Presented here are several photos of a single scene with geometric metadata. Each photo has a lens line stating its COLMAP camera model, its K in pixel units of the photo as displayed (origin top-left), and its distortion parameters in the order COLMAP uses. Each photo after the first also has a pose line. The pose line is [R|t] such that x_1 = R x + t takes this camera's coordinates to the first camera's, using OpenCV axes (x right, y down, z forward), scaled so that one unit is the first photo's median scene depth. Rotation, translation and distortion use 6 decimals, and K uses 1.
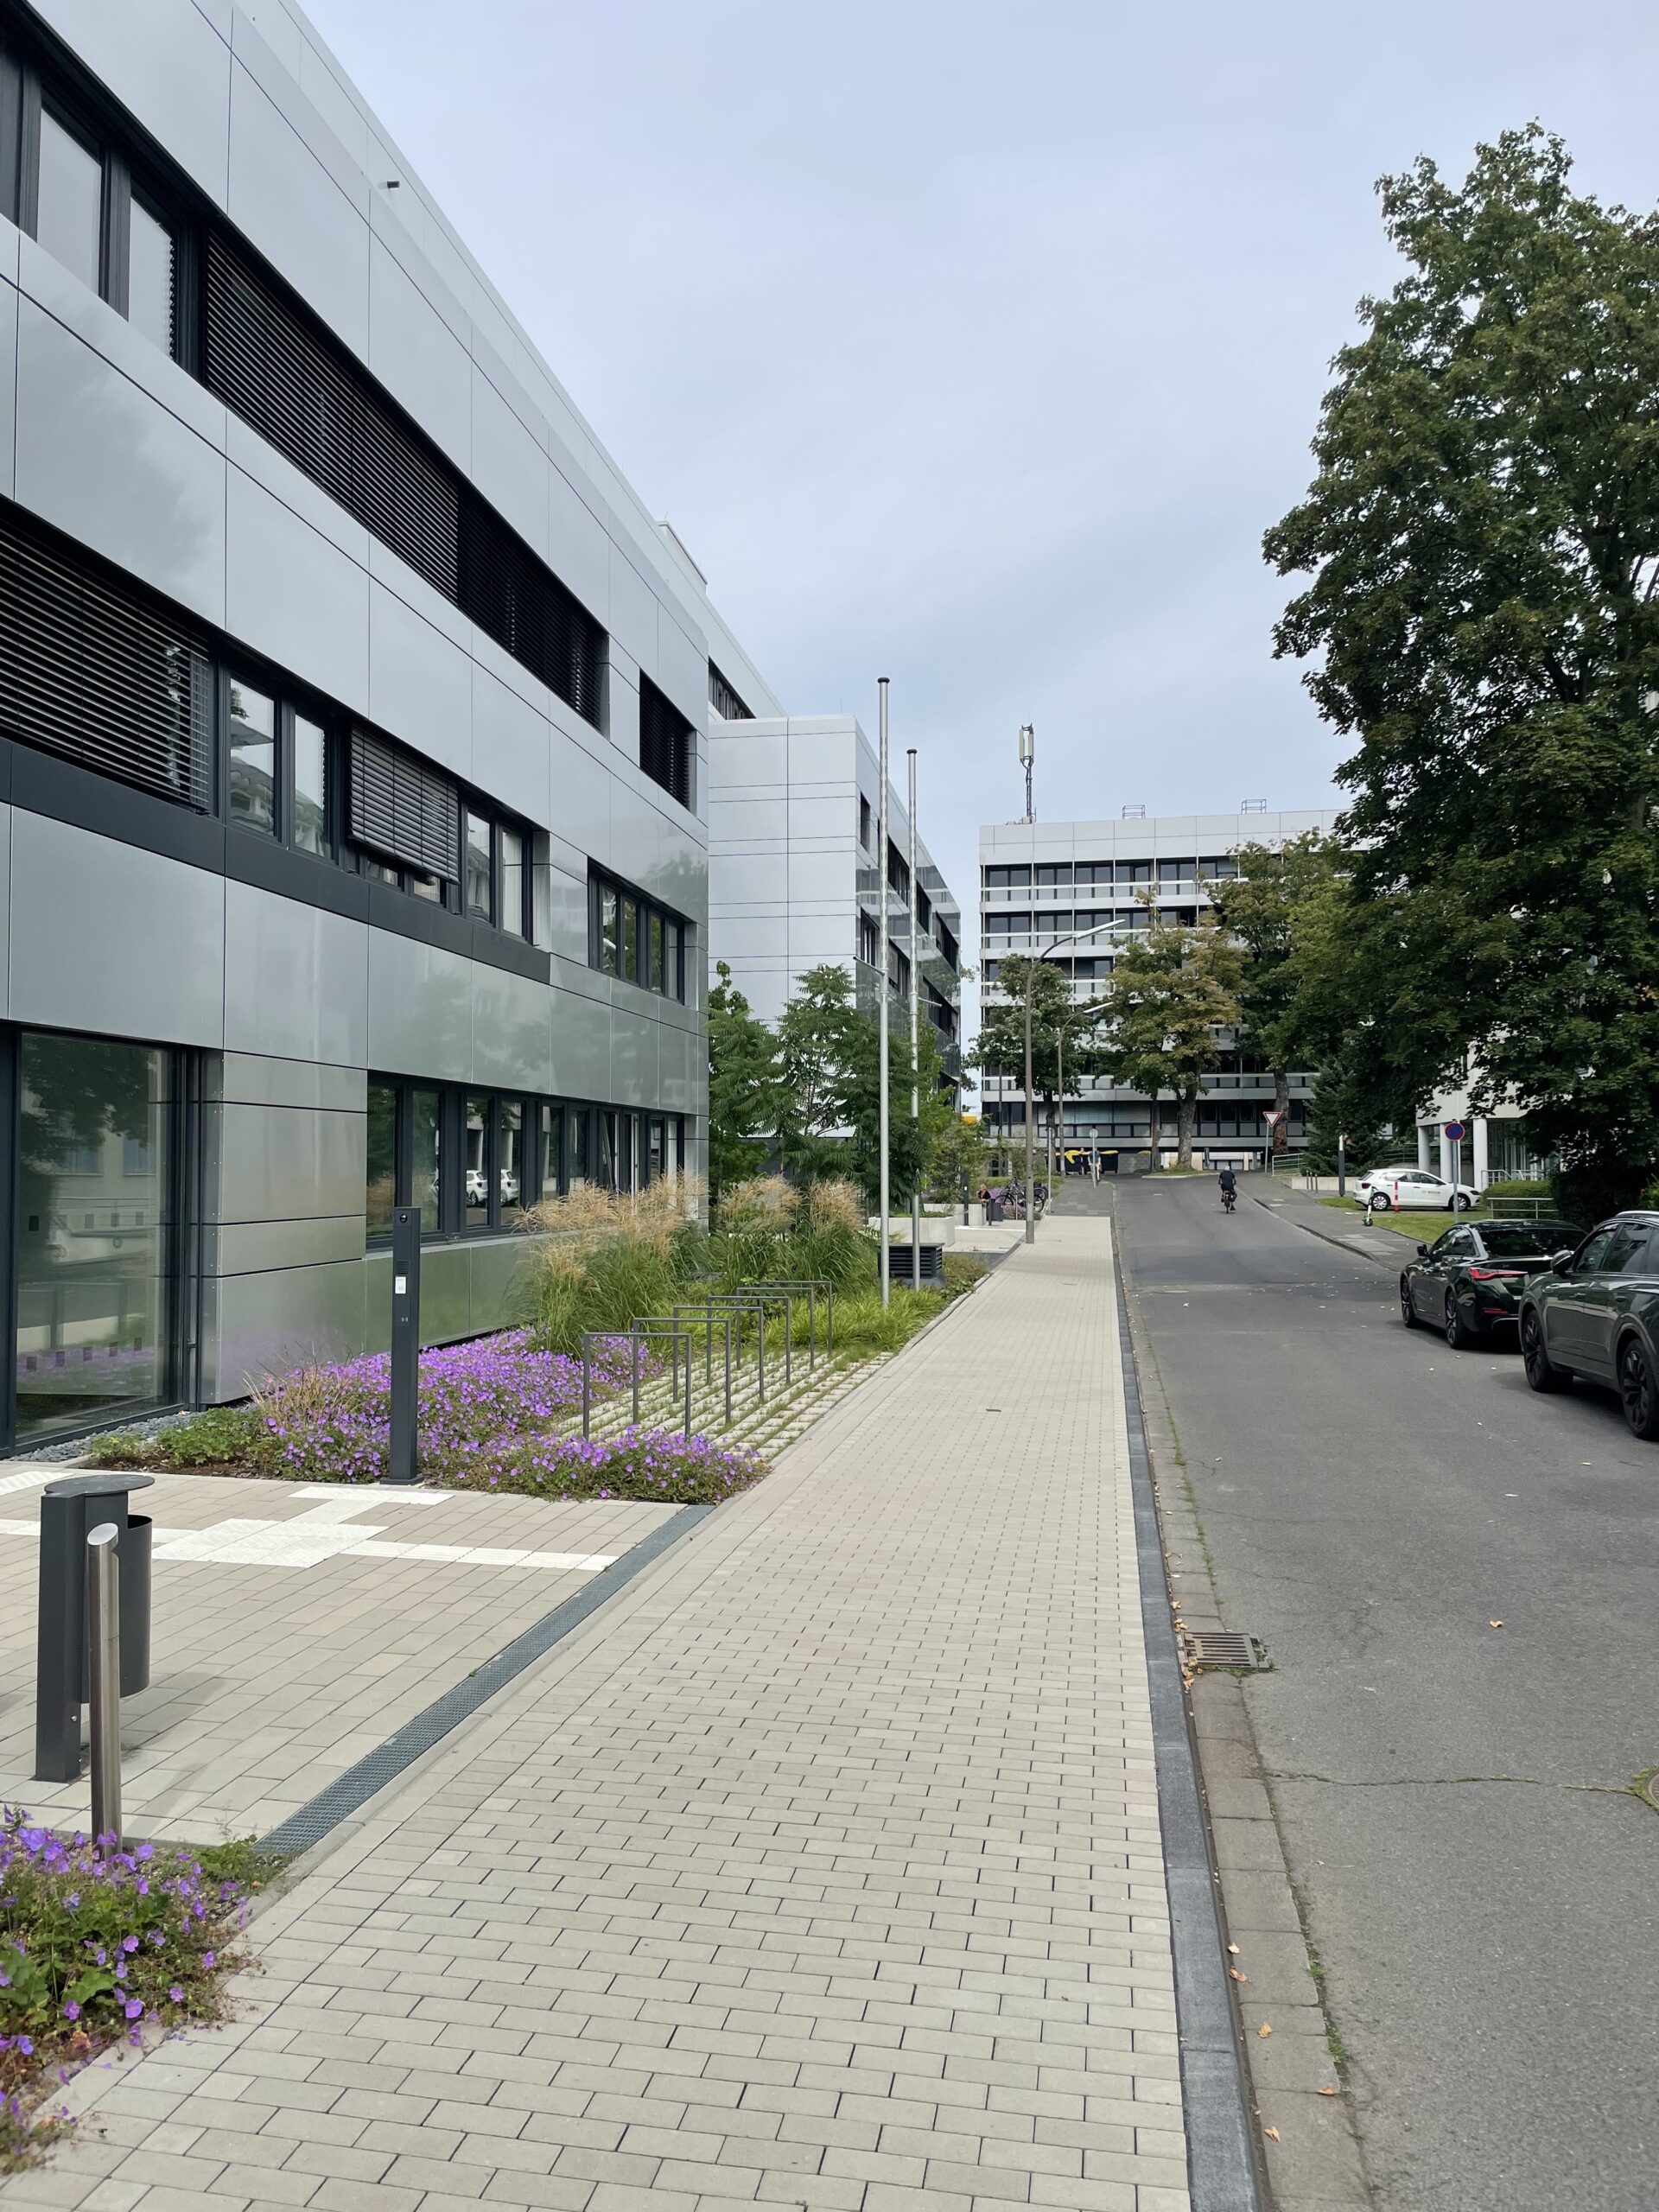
lens RADIAL K [[1697.2, 0, 829.5], [0, 1697.2, 1106.0], [0, 0, 1]] dist [0.038088, 0.000538]
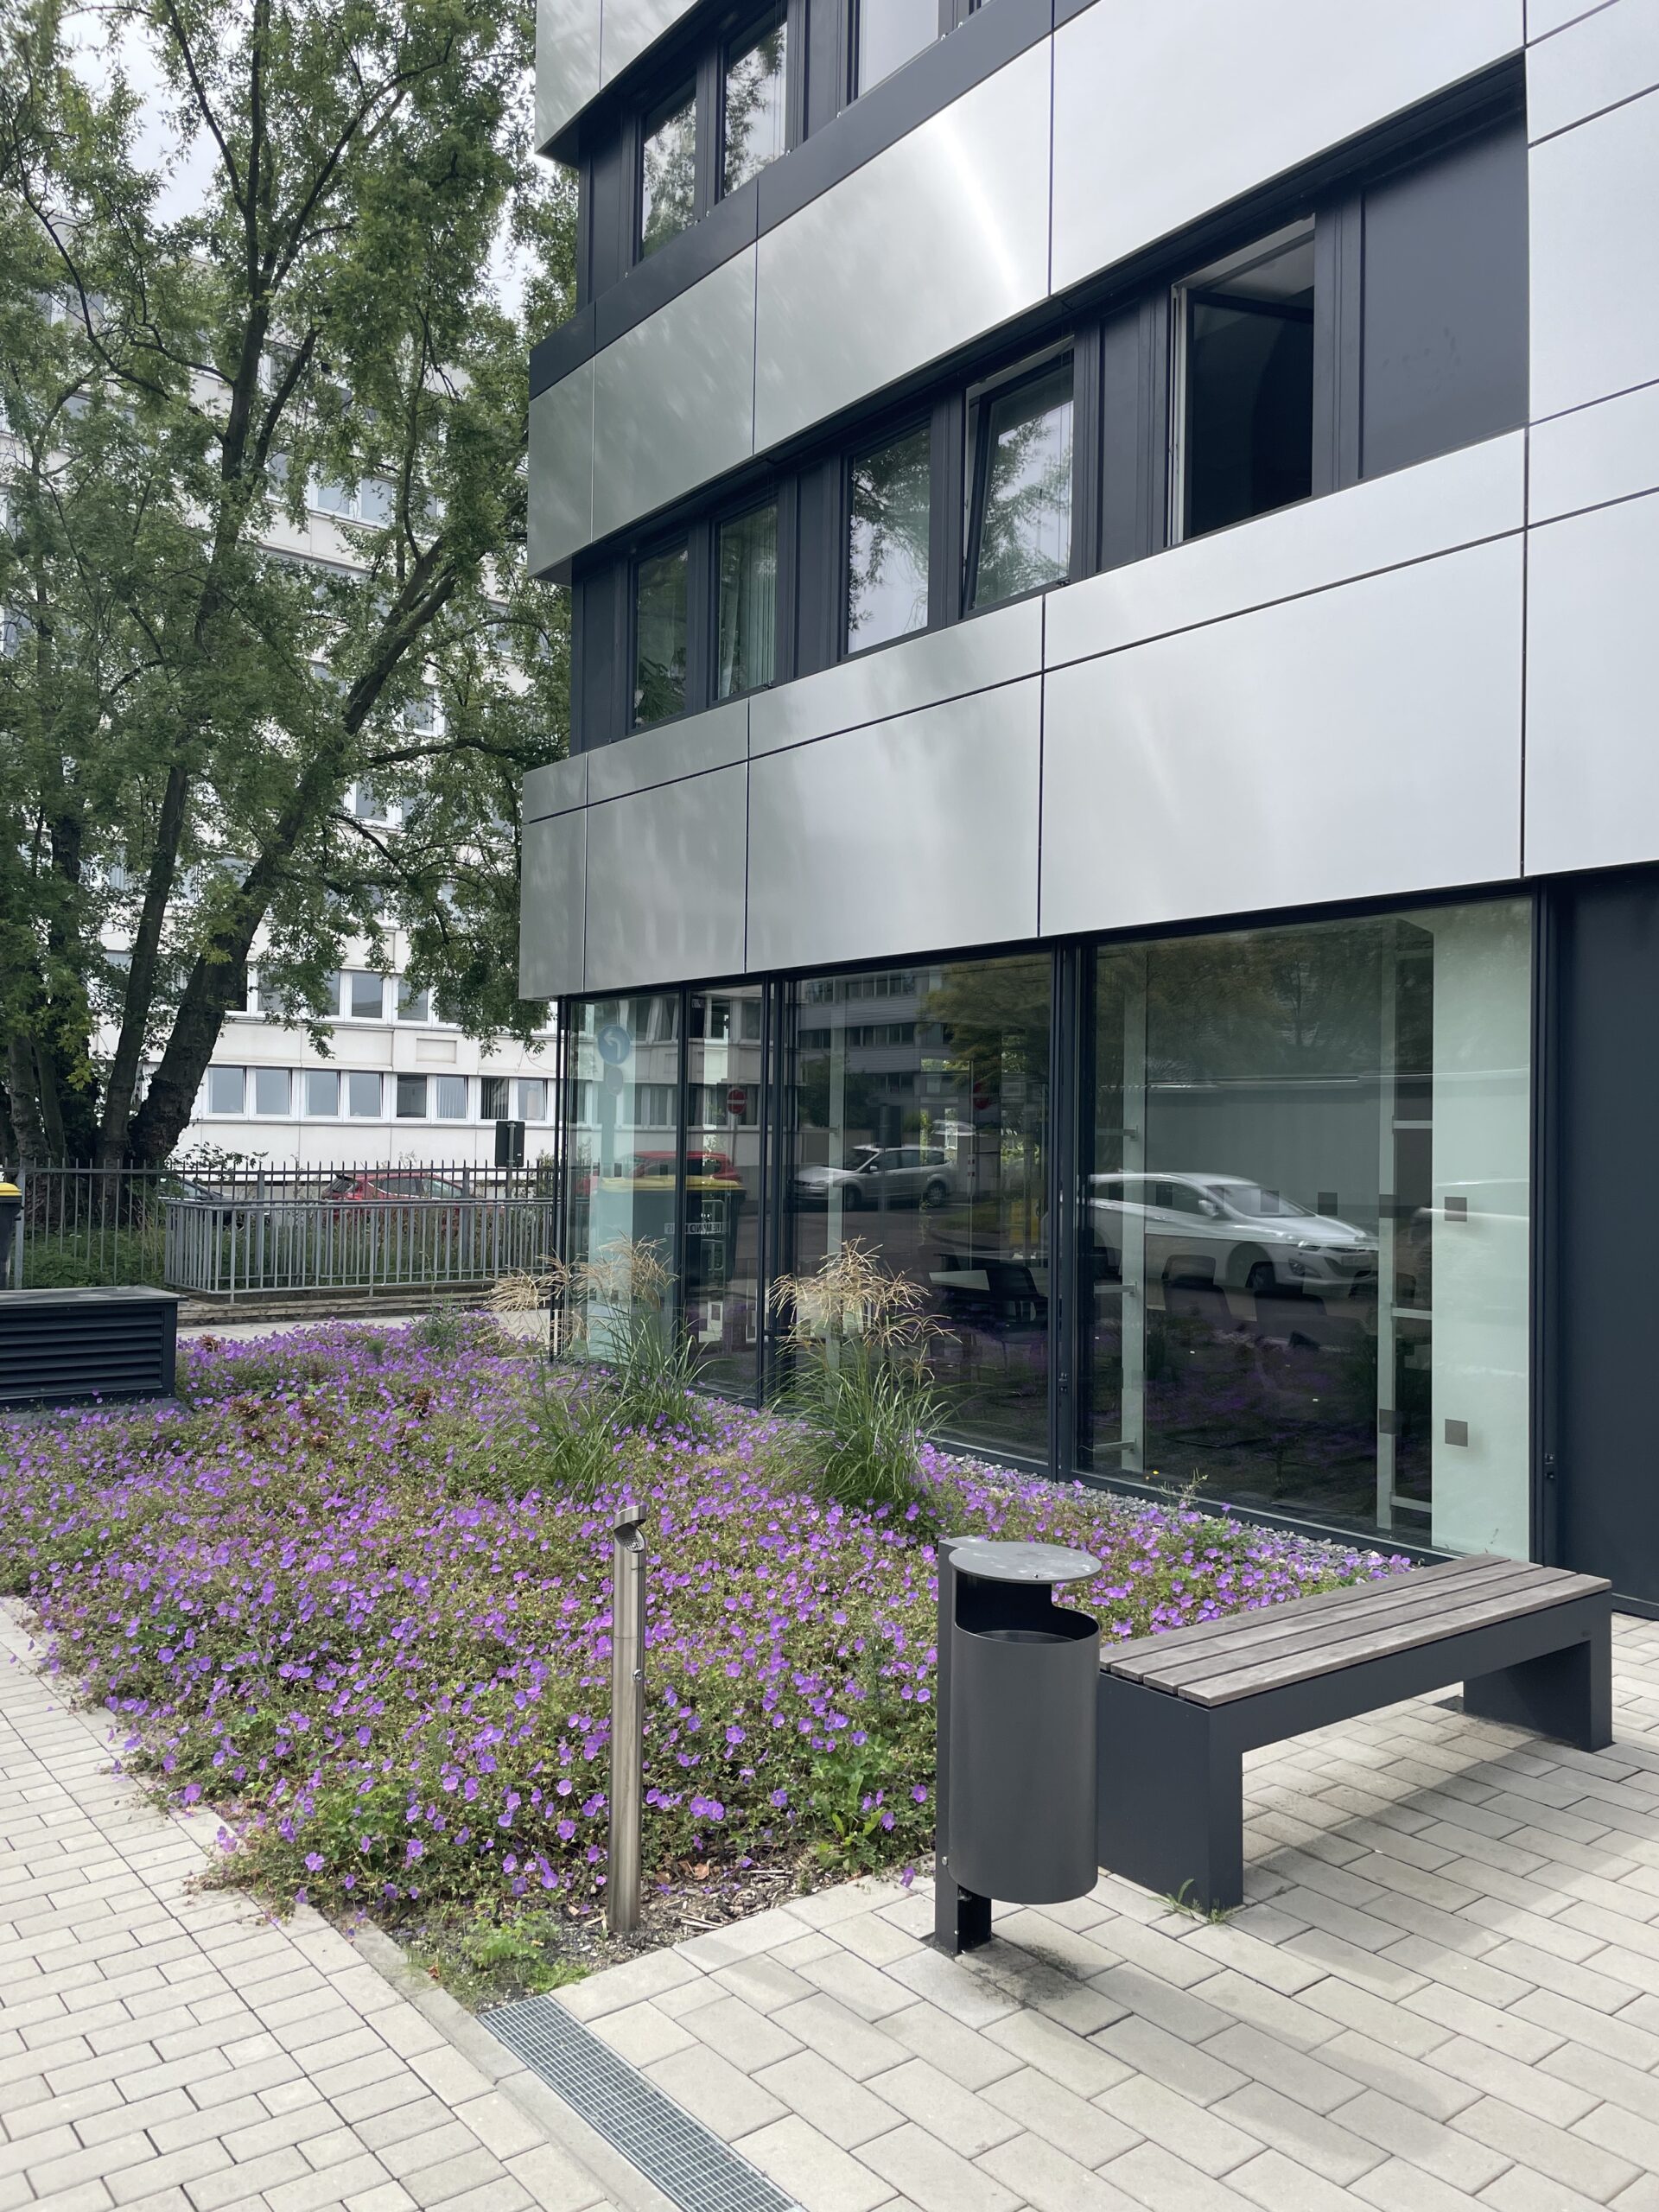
lens RADIAL K [[1697.2, 0, 829.5], [0, 1697.2, 1106.0], [0, 0, 1]] dist [0.038088, 0.000538]
pose [[-0.678686, -0.033155, -0.733679, 0.140193], [0.008844, 0.998539, -0.053305, 0.081913], [0.734375, -0.042666, -0.677402, 1.570876]]
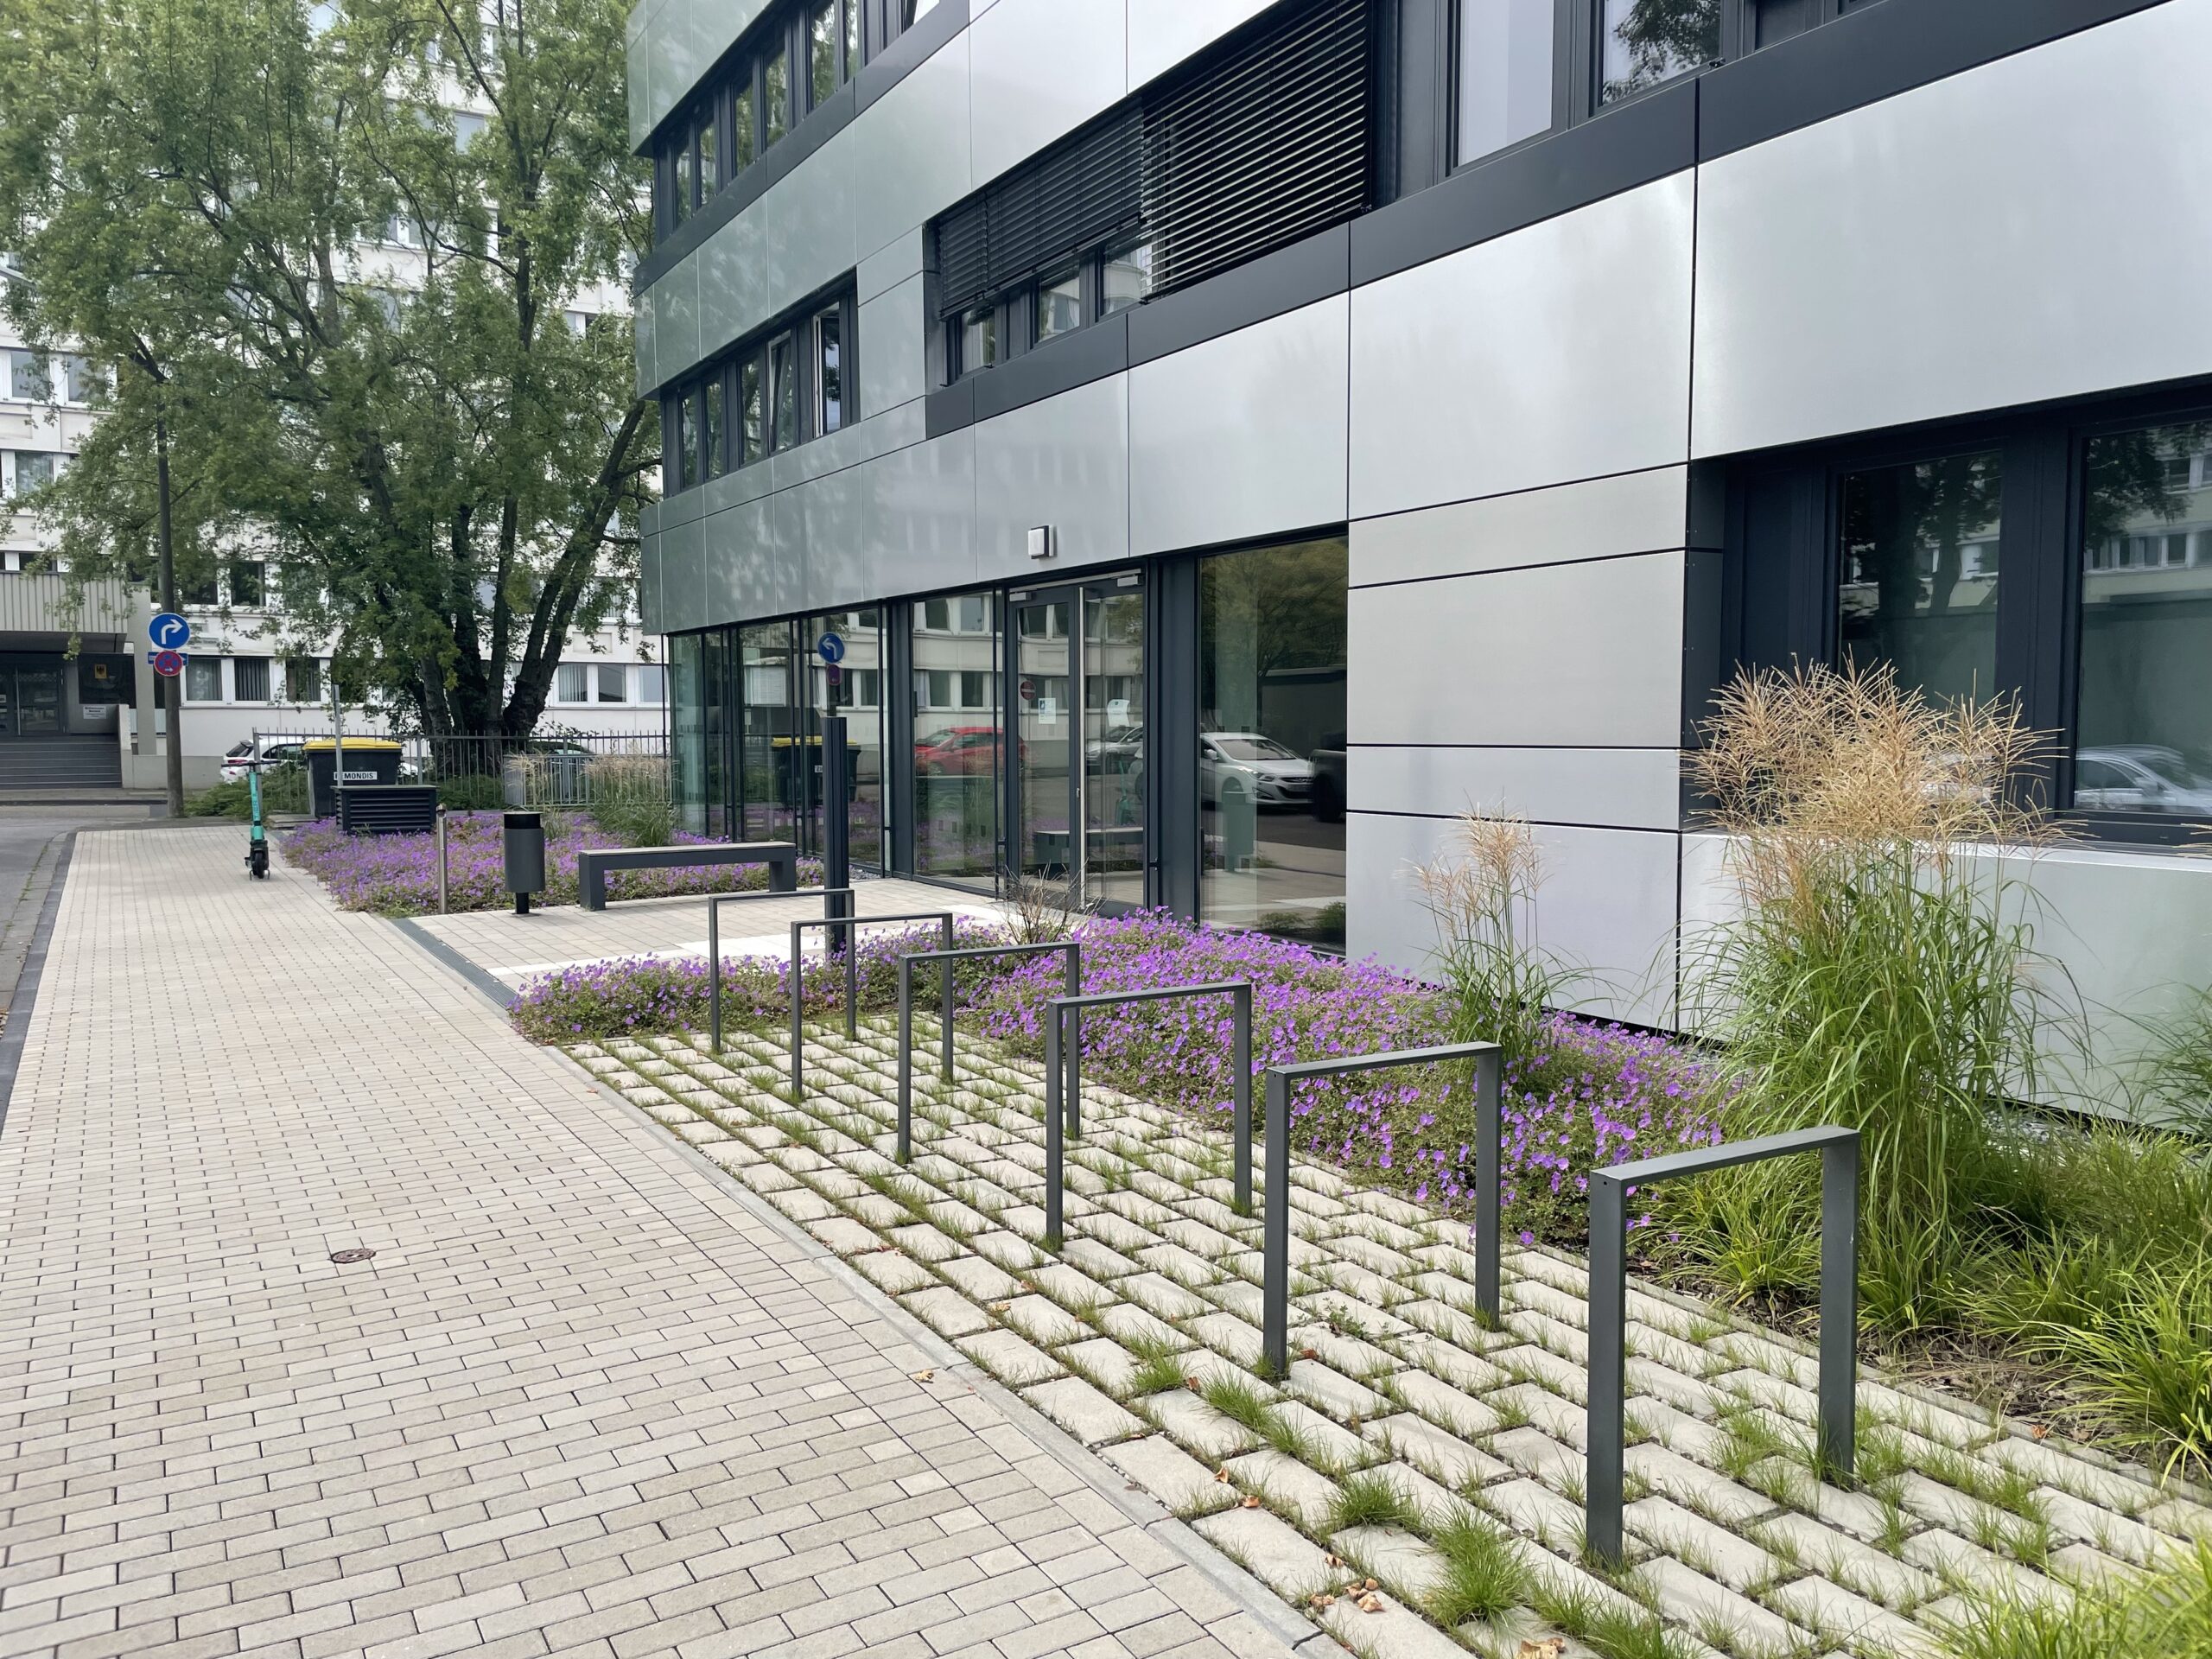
lens RADIAL K [[1697.2, 0, 1106.0], [0, 1697.2, 829.5], [0, 0, 1]] dist [0.038088, 0.000538]
pose [[-0.771295, 0.035053, -0.635512, 0.448771], [0.022606, 0.999361, 0.027685, 0.169847], [0.636076, 0.006986, -0.771595, 3.159103]]
